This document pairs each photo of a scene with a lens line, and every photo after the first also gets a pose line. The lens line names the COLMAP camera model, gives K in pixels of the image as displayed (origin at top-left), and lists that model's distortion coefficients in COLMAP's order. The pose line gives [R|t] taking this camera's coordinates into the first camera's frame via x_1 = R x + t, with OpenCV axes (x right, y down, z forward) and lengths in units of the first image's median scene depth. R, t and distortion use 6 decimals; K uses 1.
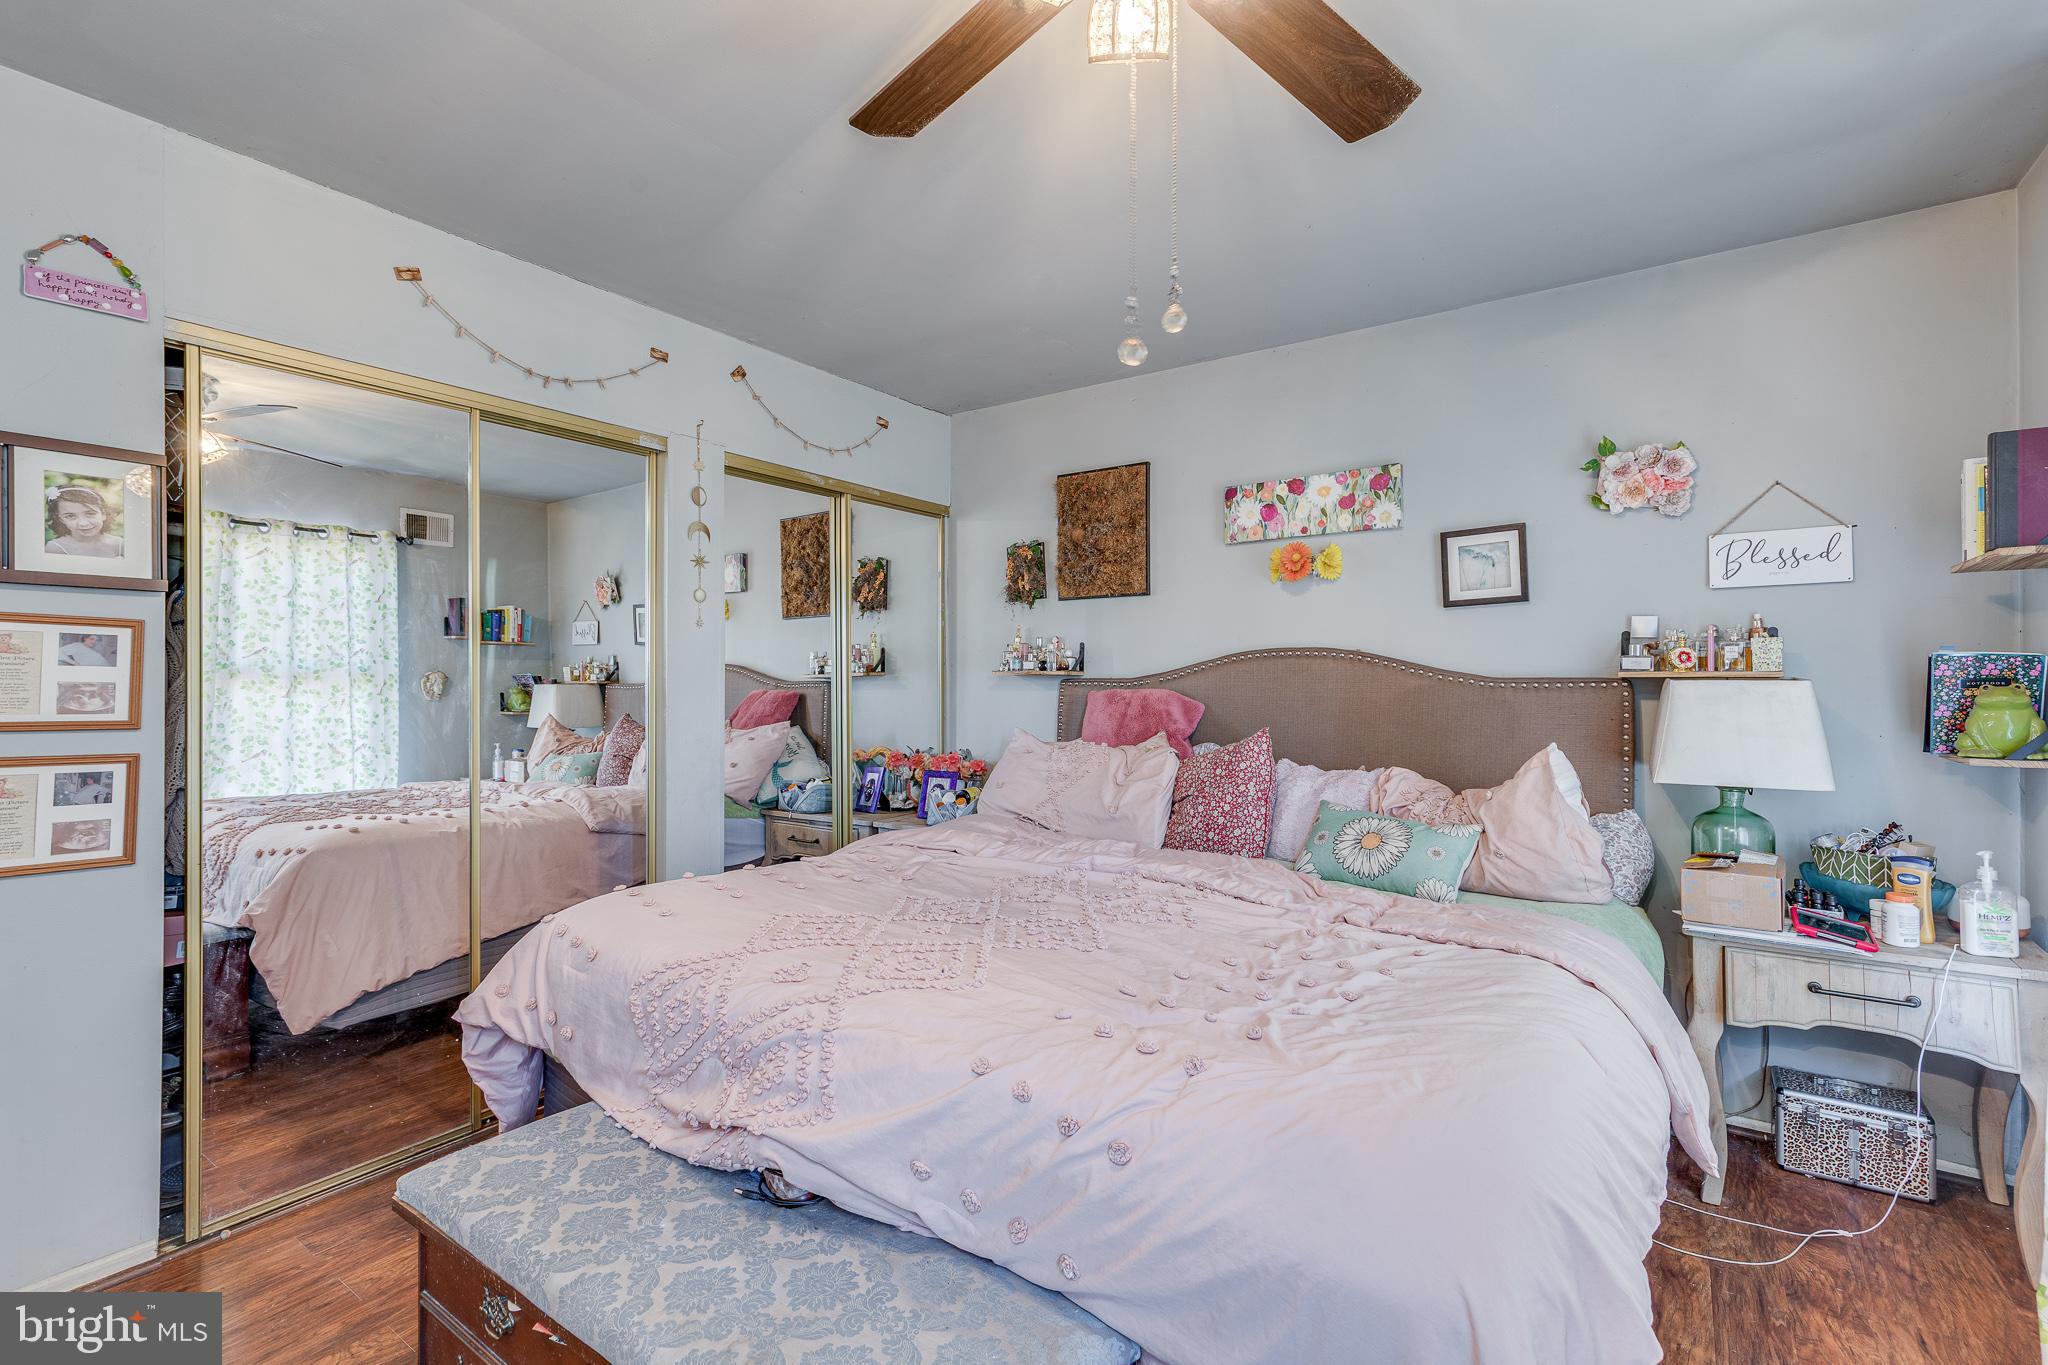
lens RADIAL K [[925.6, 0, 1036.2], [0, 925.6, 670.0], [0, 0, 1]] dist [0.005196, -0.000650]
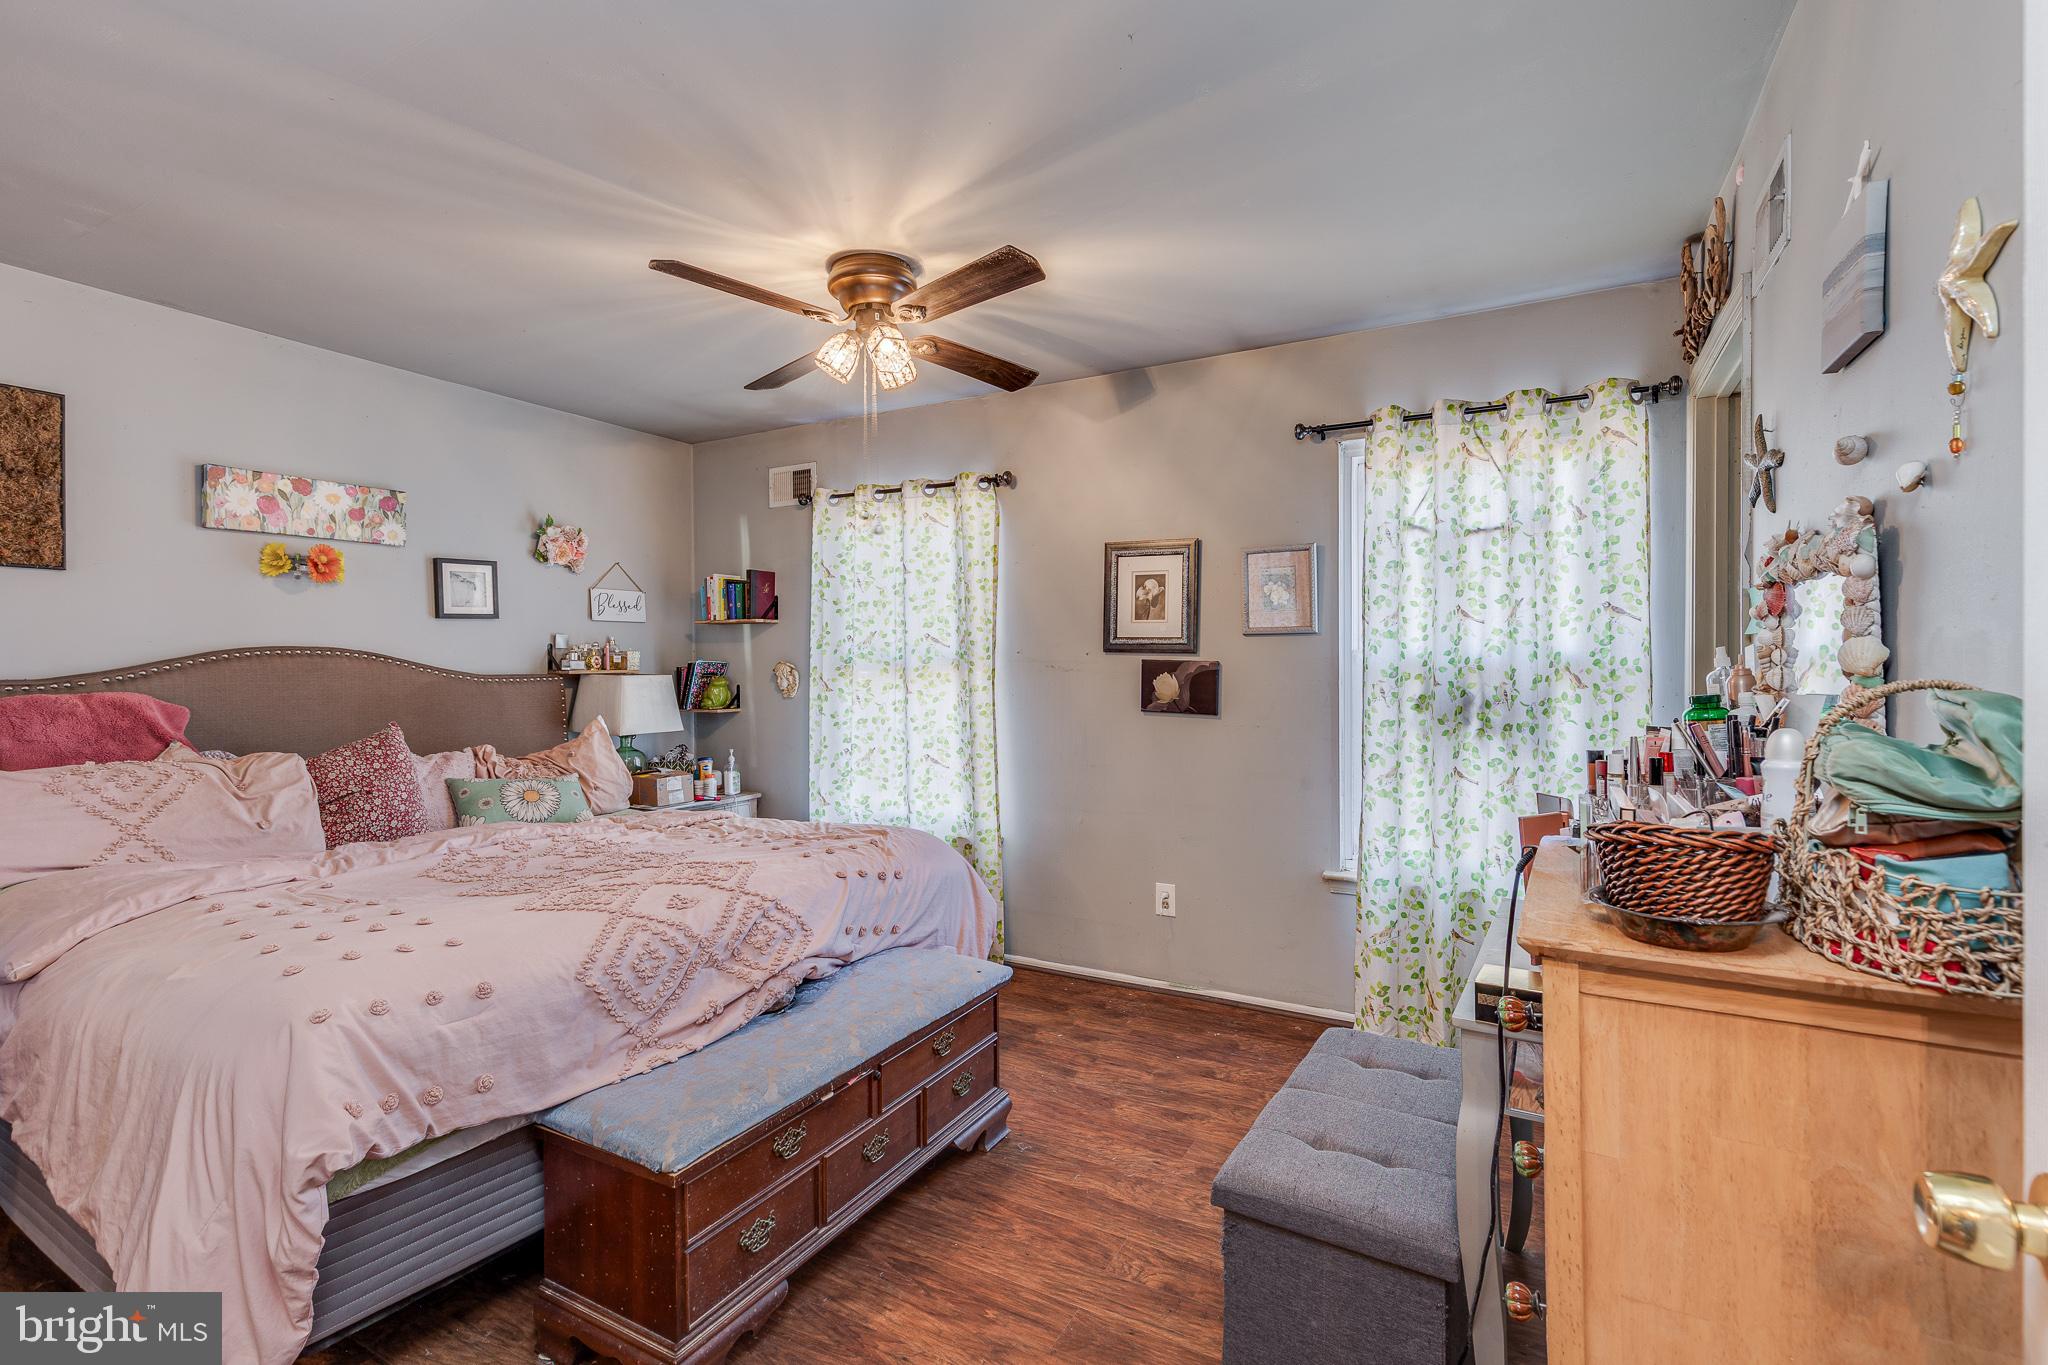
lens RADIAL K [[925.6, 0, 1022.8], [0, 925.6, 677.7], [0, 0, 1]] dist [0.005196, -0.000650]
pose [[-0.104903, -0.009320, 0.994439, -0.865154], [-0.003696, 0.999953, 0.008982, -0.002438], [-0.994476, -0.002733, -0.104933, 0.351748]]
